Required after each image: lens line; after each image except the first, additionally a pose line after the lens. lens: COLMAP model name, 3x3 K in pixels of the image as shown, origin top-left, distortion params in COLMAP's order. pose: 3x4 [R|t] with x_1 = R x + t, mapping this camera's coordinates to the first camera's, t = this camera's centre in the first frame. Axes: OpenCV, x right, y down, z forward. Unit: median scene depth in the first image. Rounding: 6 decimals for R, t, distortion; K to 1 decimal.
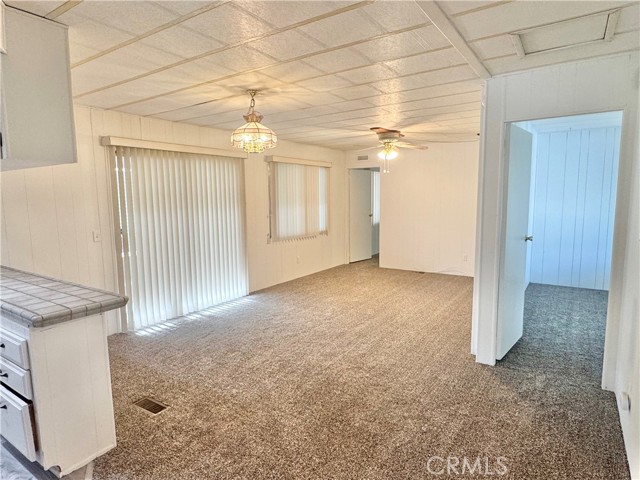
lens RADIAL K [[382.7, 0, 318.3], [0, 382.7, 241.6], [0, 0, 1]] dist [-0.001583, 0.002530]
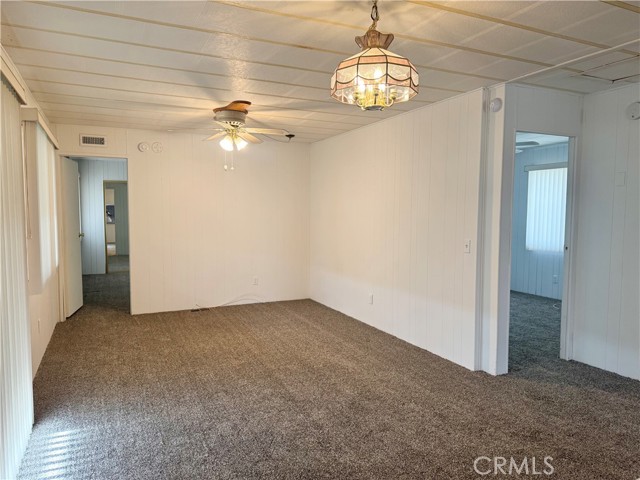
lens RADIAL K [[449.8, 0, 319.1], [0, 449.8, 242.2], [0, 0, 1]] dist [0.073252, -0.099675]
pose [[0.503971, -0.045972, 0.862496, -0.582709], [0.092614, 0.995702, -0.001043, -0.041468], [-0.858741, 0.080405, 0.506062, 0.589664]]
